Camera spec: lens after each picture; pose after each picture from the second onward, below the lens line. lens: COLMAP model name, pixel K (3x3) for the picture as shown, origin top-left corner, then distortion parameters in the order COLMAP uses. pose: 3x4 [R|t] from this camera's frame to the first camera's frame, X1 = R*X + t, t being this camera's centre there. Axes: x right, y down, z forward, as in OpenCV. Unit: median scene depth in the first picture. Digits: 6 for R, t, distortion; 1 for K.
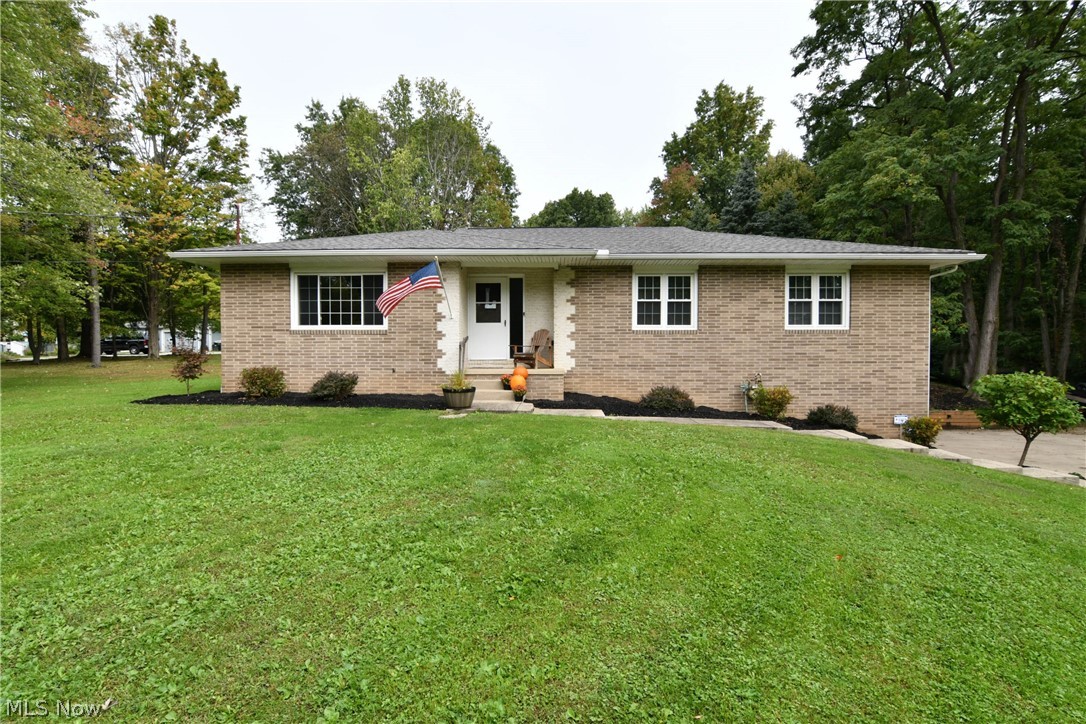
lens RADIAL K [[529.9, 0, 546.3], [0, 529.9, 364.6], [0, 0, 1]] dist [-0.023049, 0.005976]
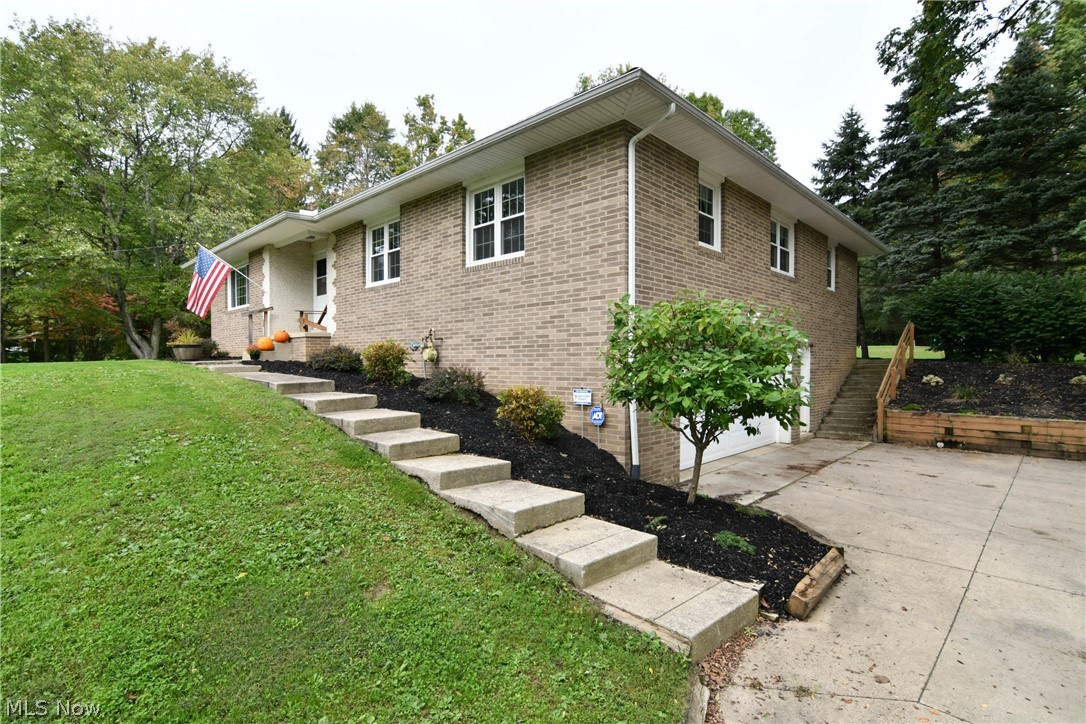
lens RADIAL K [[529.9, 0, 545.0], [0, 529.9, 359.1], [0, 0, 1]] dist [-0.023049, 0.005976]
pose [[0.727892, -0.003606, -0.685683, 1.044388], [-0.010402, 0.999813, -0.016301, 0.071823], [0.685613, 0.018998, 0.727718, 0.541126]]
